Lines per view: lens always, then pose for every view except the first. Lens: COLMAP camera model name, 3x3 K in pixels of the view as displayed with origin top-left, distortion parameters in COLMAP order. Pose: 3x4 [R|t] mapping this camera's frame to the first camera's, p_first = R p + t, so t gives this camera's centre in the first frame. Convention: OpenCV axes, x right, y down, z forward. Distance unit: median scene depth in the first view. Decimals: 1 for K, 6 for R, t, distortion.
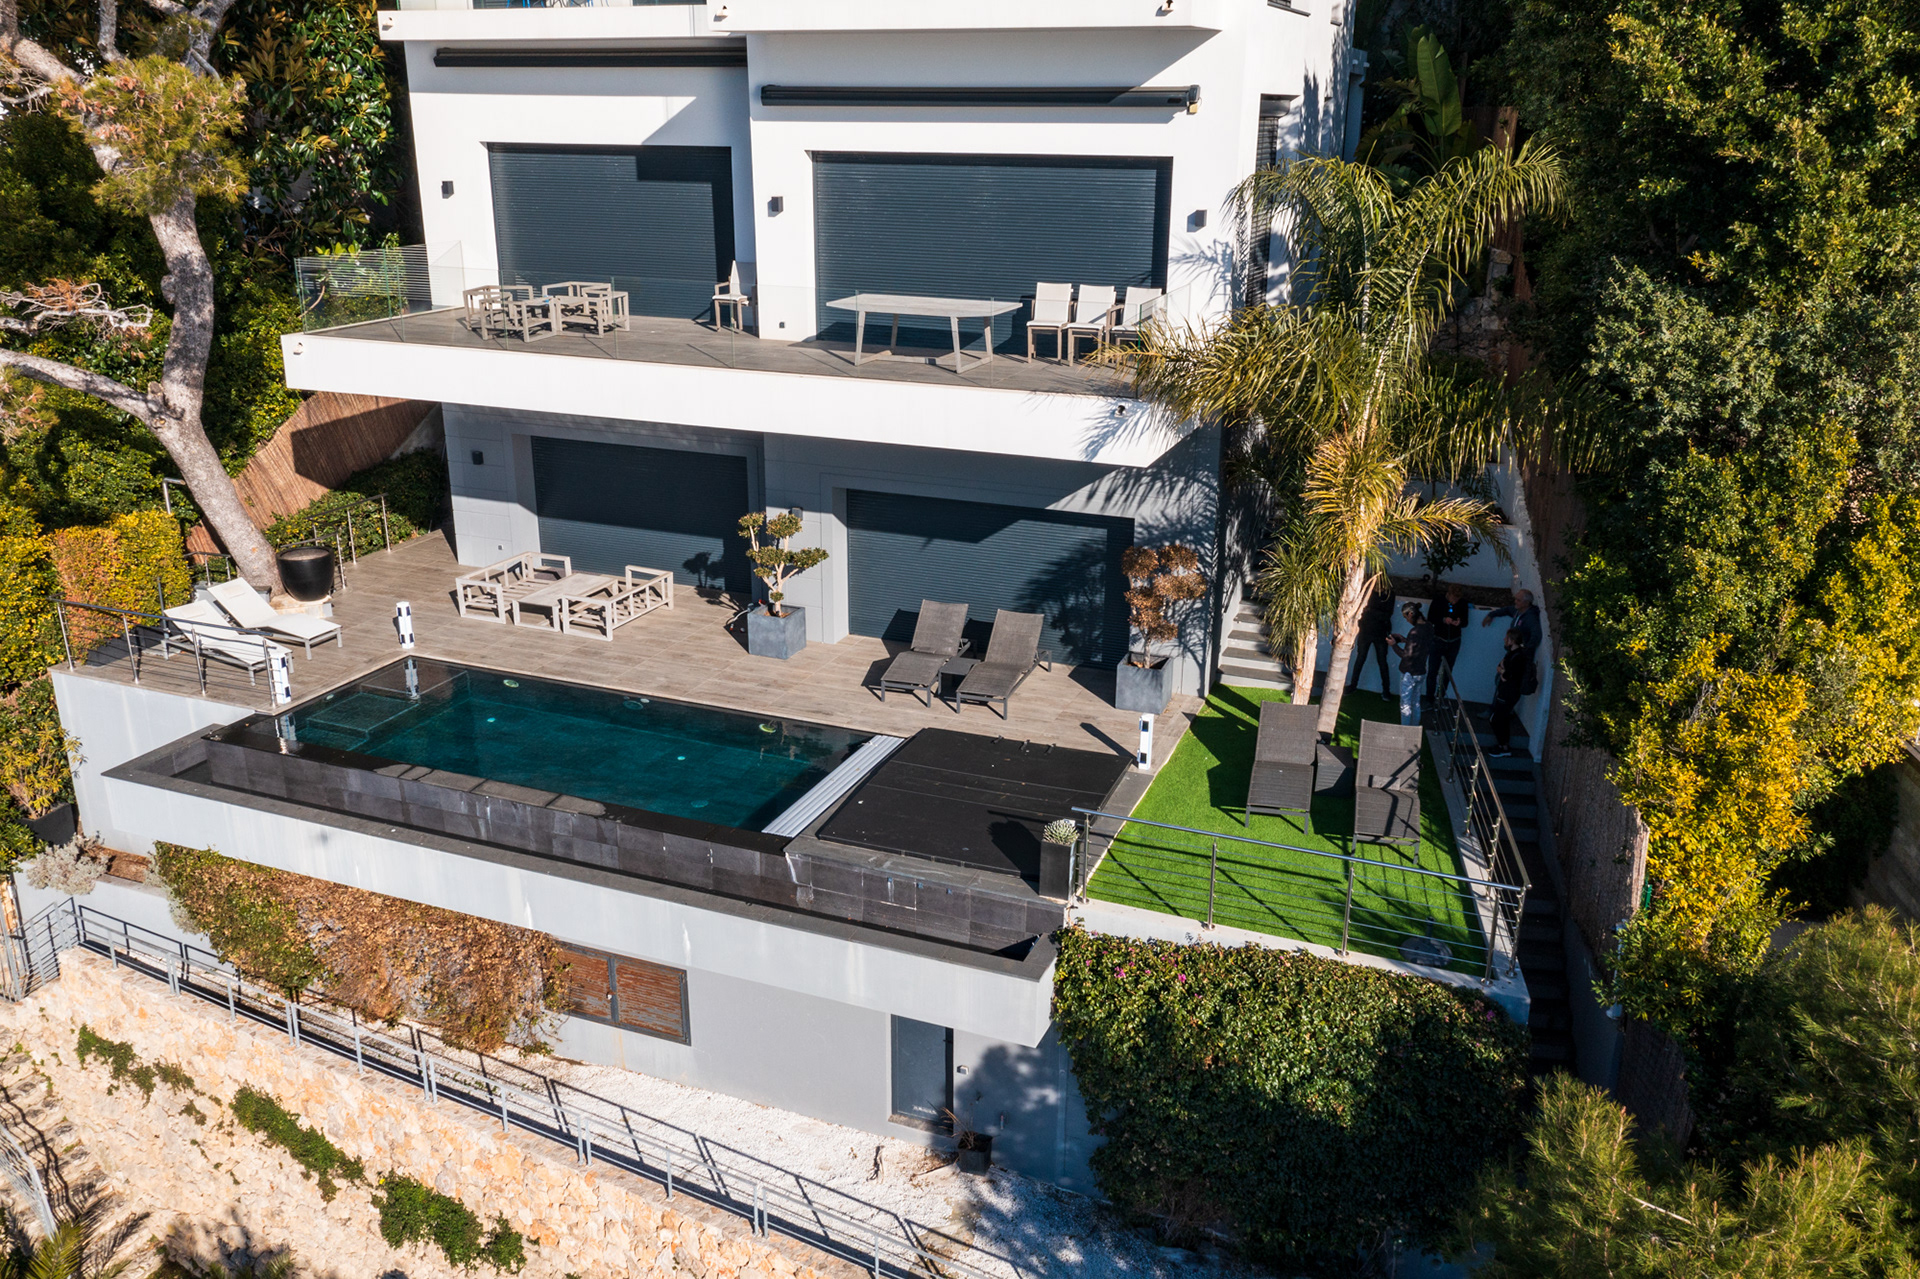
lens RADIAL K [[1516.8, 0, 954.1], [0, 1516.8, 643.3], [0, 0, 1]] dist [0.004602, 0.001125]
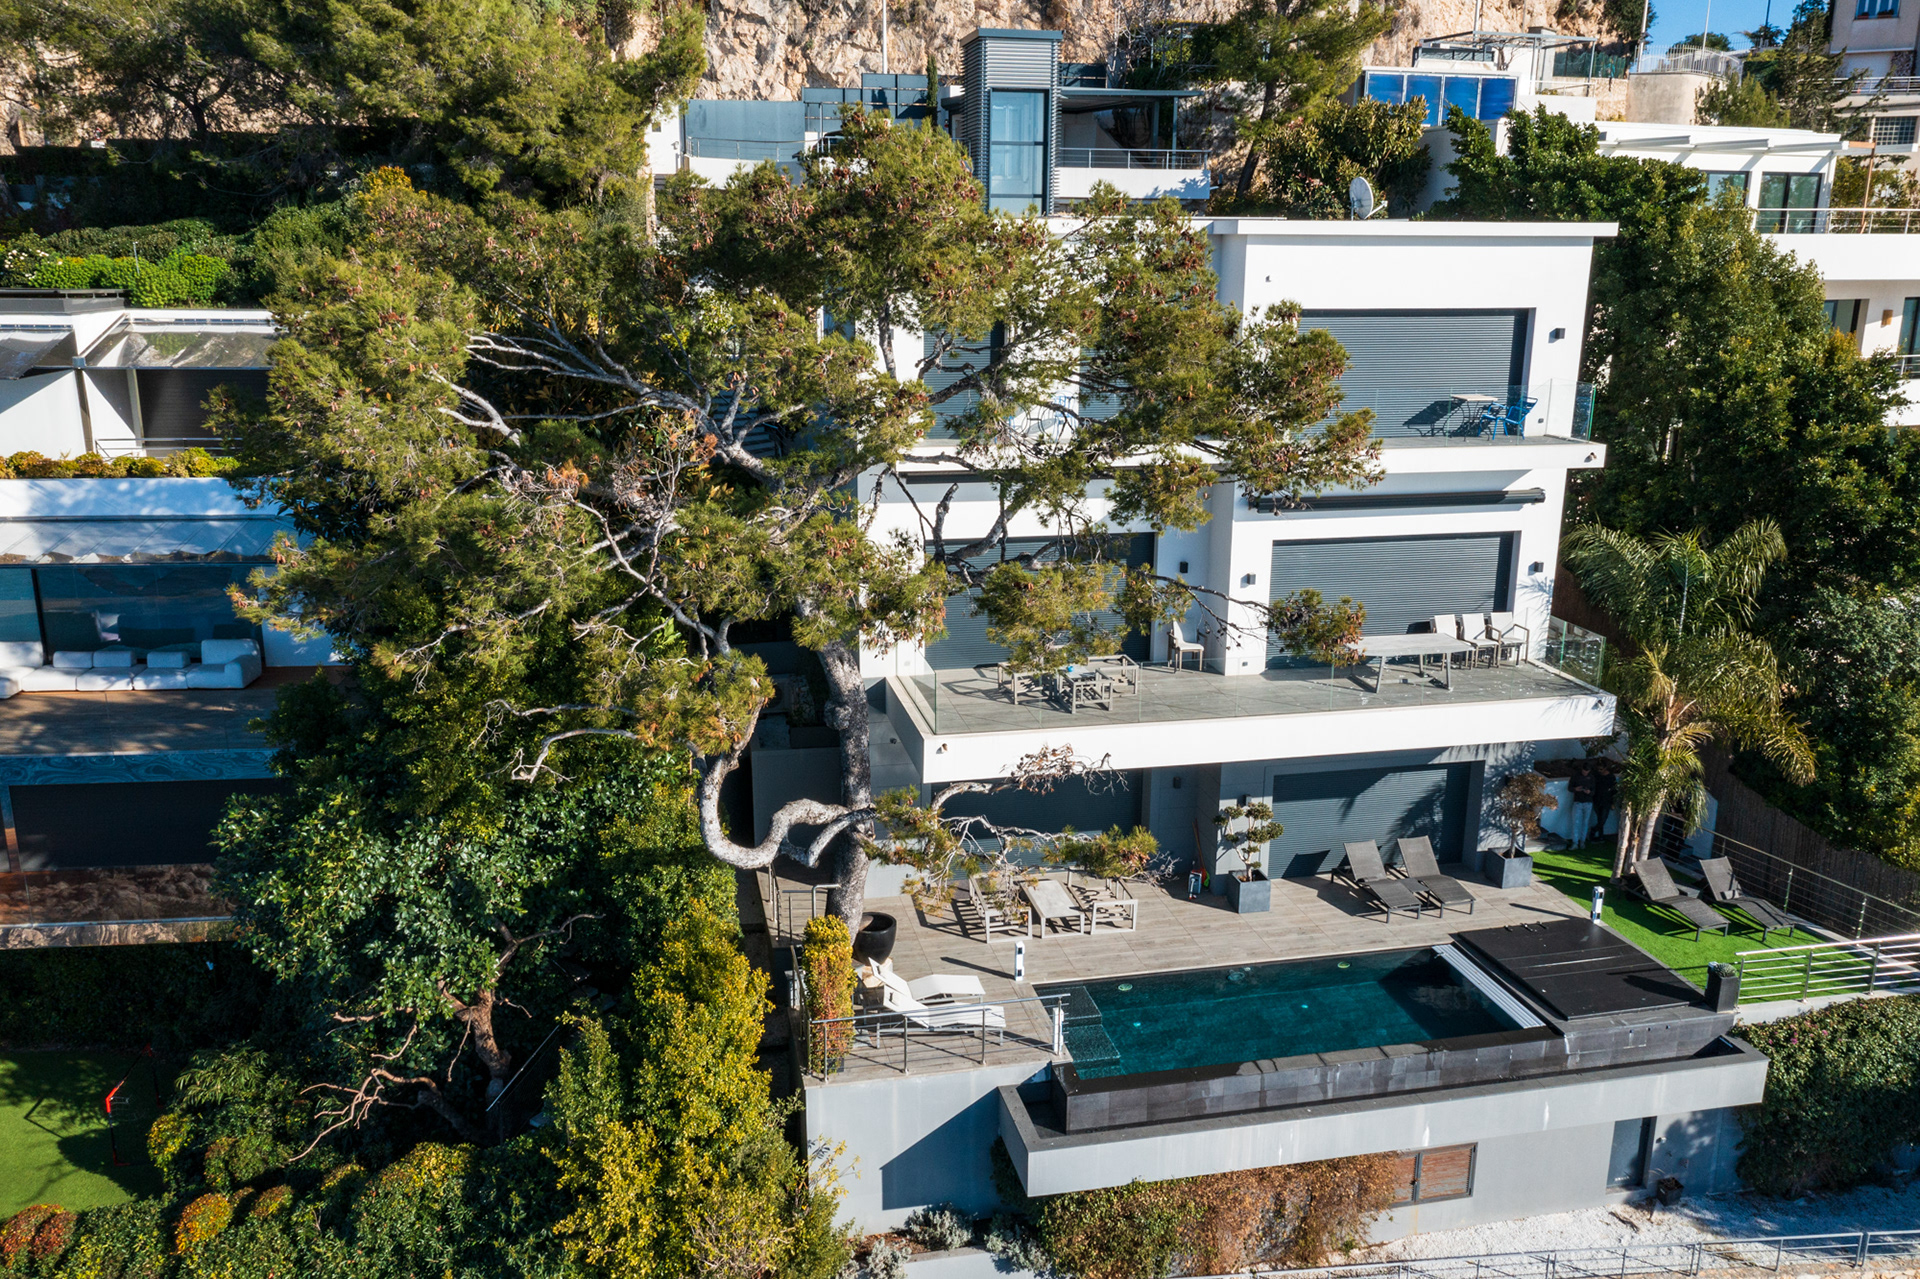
lens RADIAL K [[1530.9, 0, 960.0], [0, 1530.9, 639.5], [0, 0, 1]] dist [-0.000086, -0.004741]
pose [[0.824005, -0.146395, 0.547343, -1.169401], [0.187906, 0.981978, -0.020241, -0.278499], [-0.534515, 0.119528, 0.836664, 0.008149]]
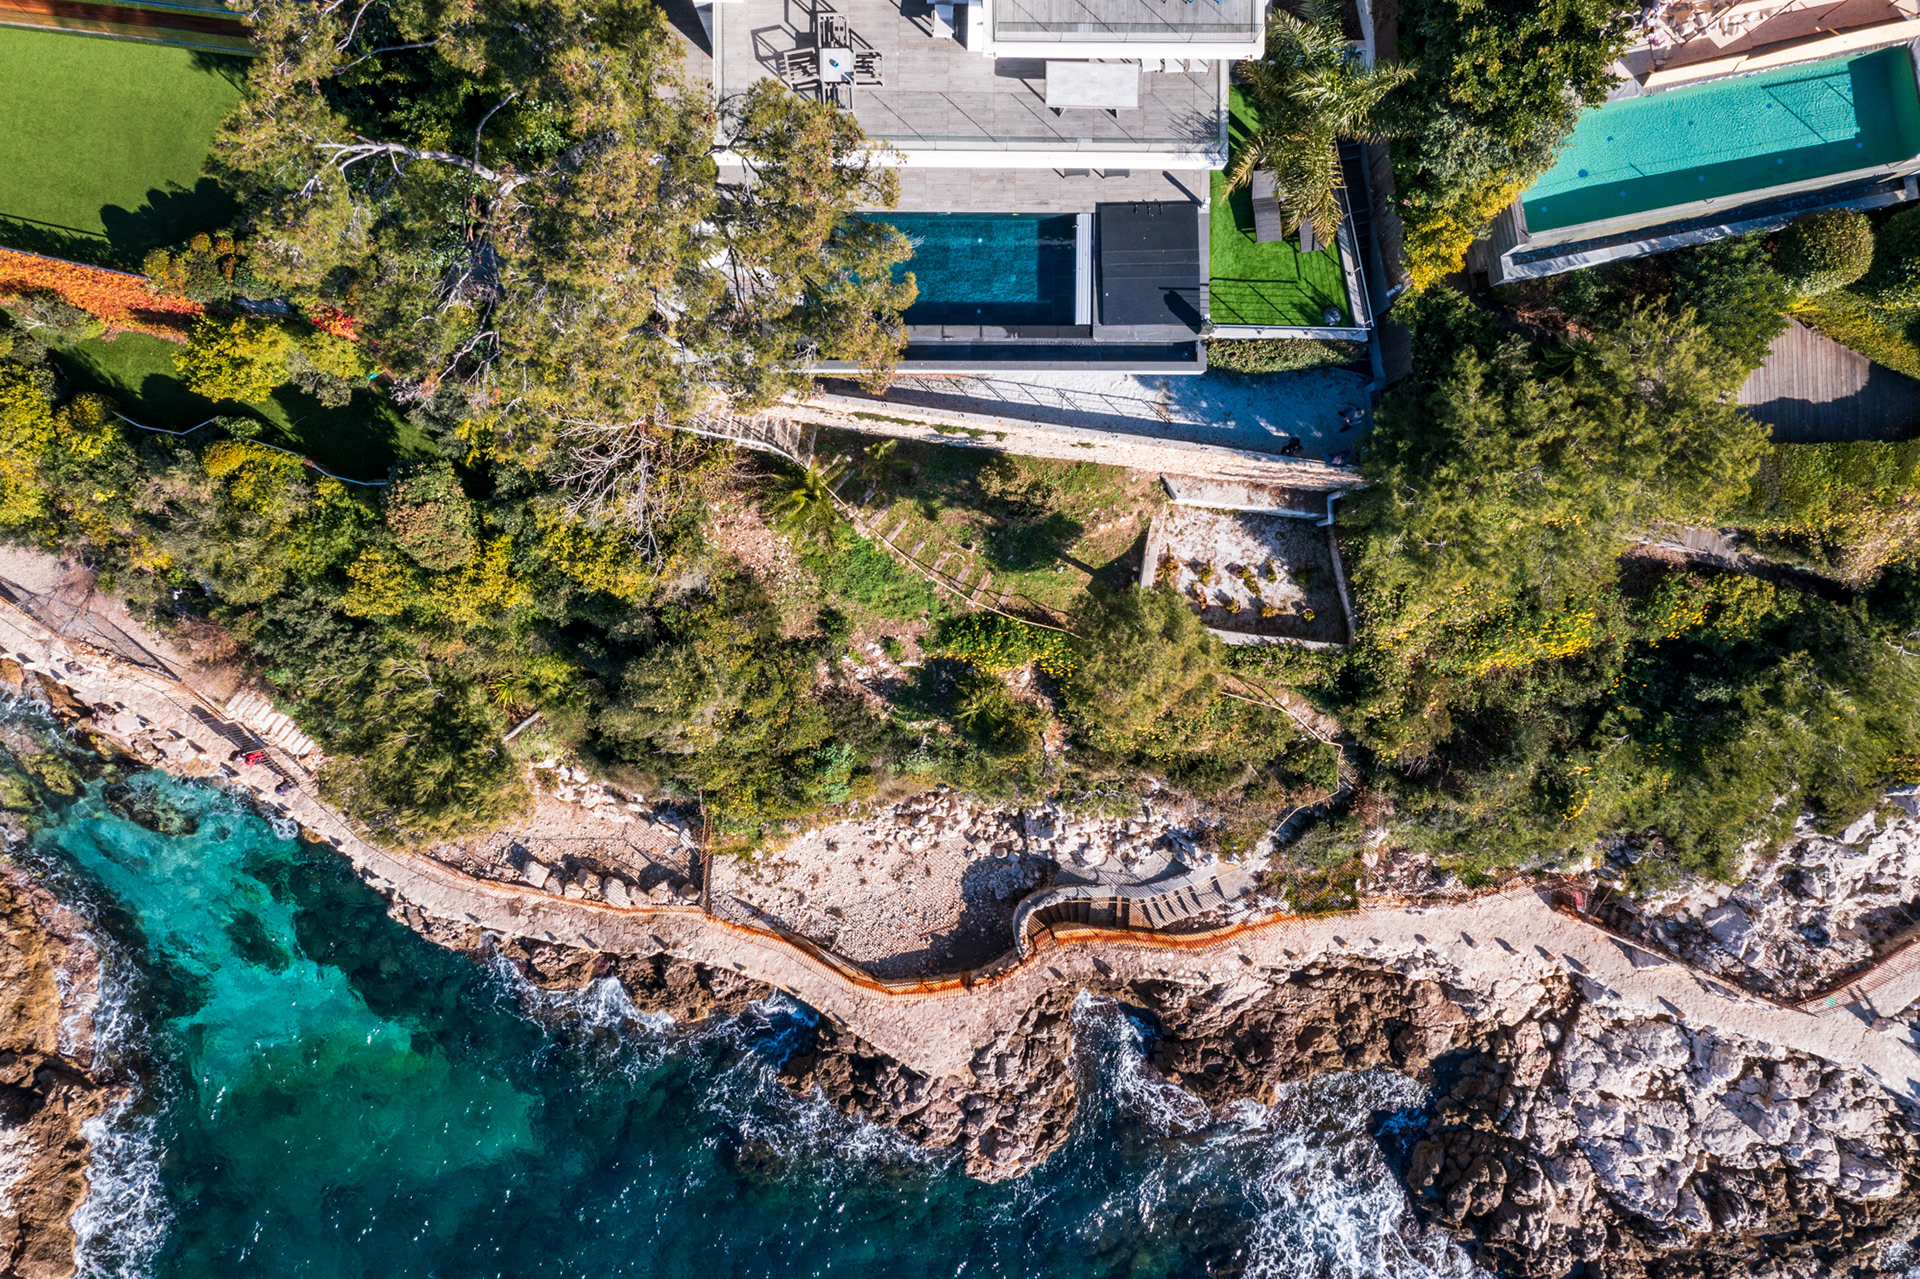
lens RADIAL K [[1504.7, 0, 958.2], [0, 1504.7, 644.8], [0, 0, 1]] dist [-0.005833, 0.007046]
pose [[0.927894, -0.372745, -0.008569, -0.422380], [0.122124, 0.282135, 0.951570, -1.845519], [-0.352276, -0.884003, 0.307313, -0.137818]]
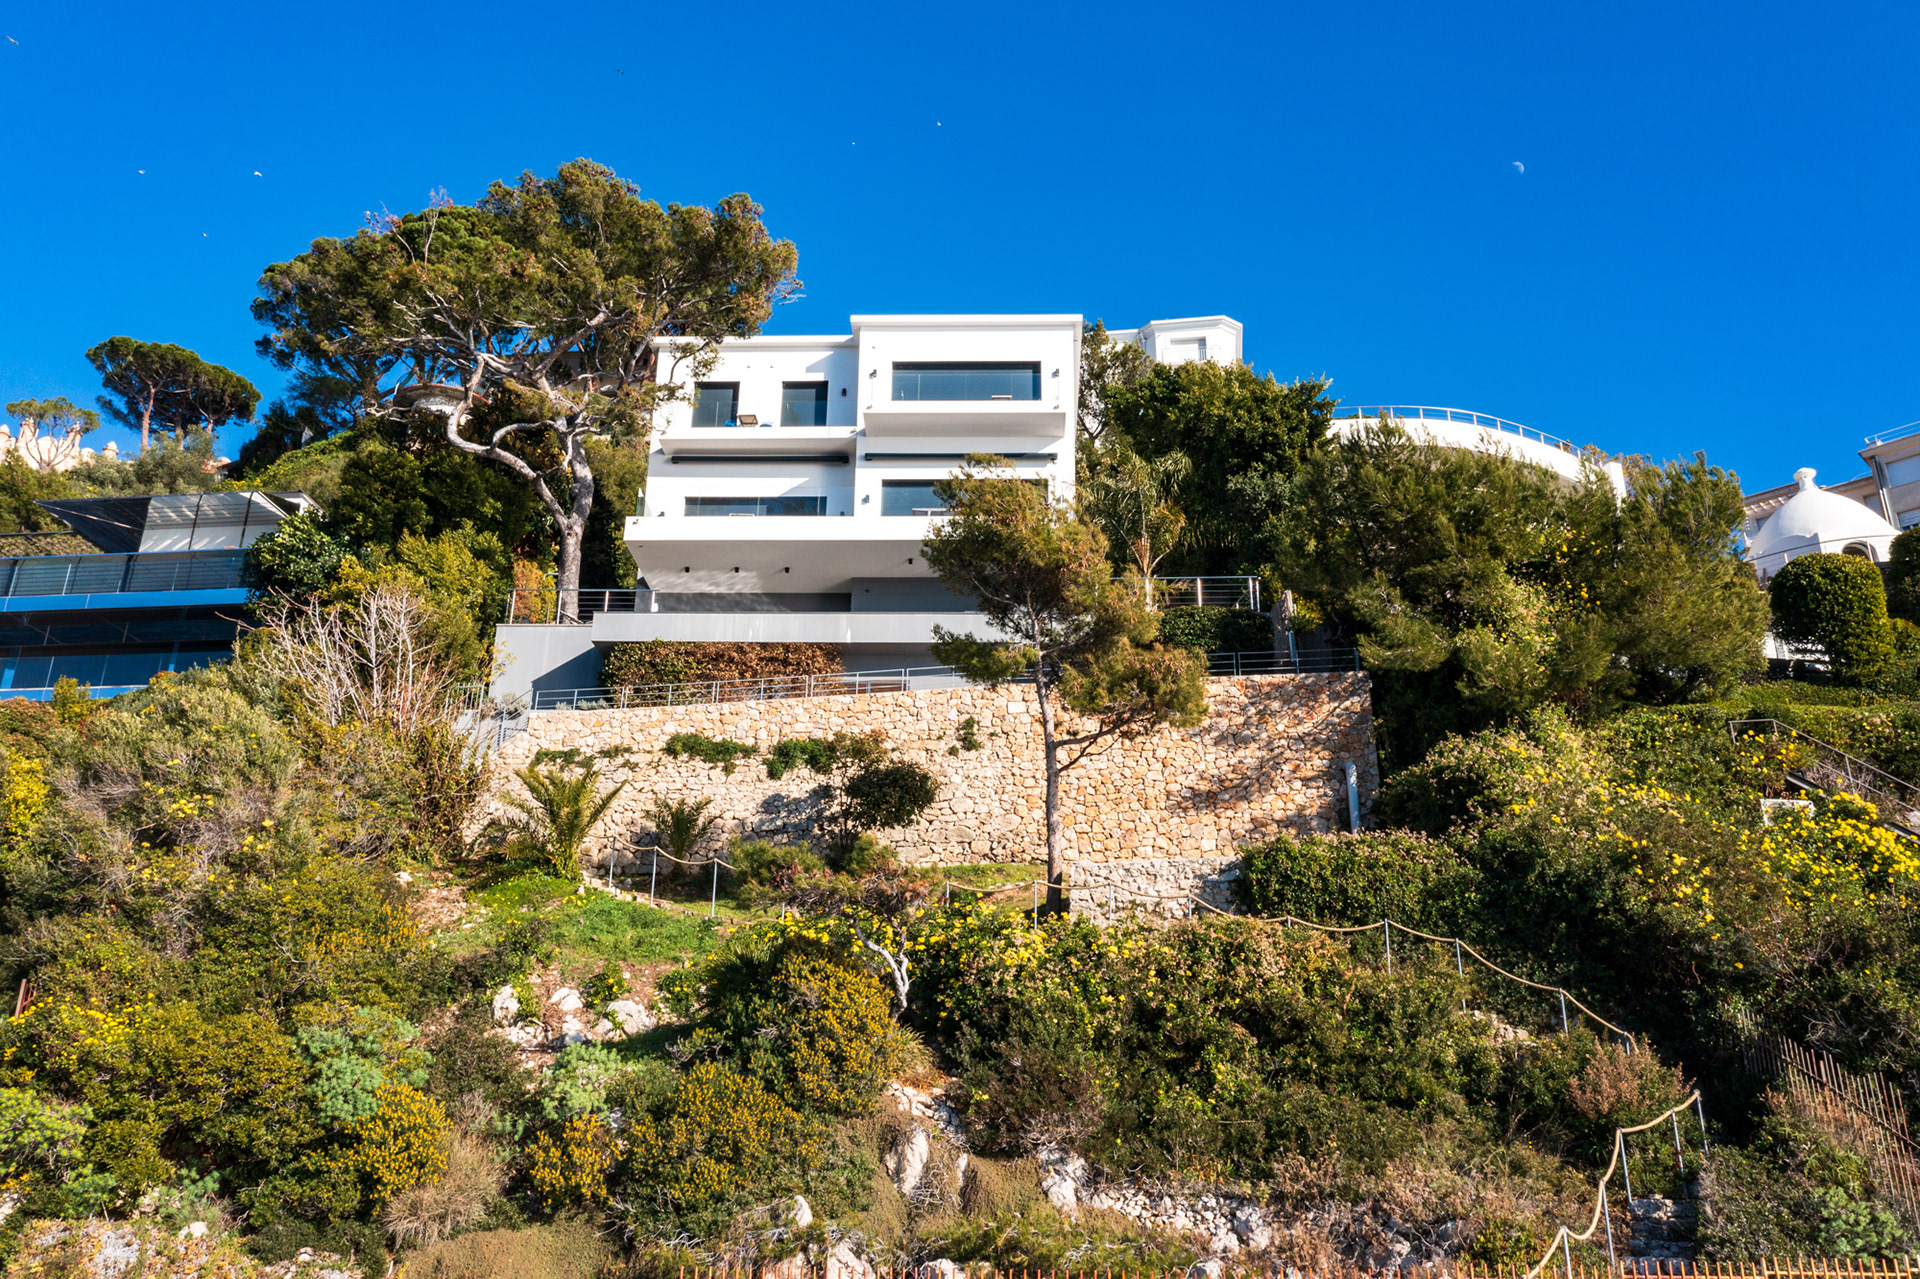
lens RADIAL K [[1549.0, 0, 952.6], [0, 1549.0, 636.8], [0, 0, 1]] dist [0.001210, 0.003396]
pose [[0.936940, 0.136903, 0.321562, -0.759503], [0.106988, 0.763559, -0.636813, 1.433198], [-0.332713, 0.631059, 0.700762, -0.546718]]
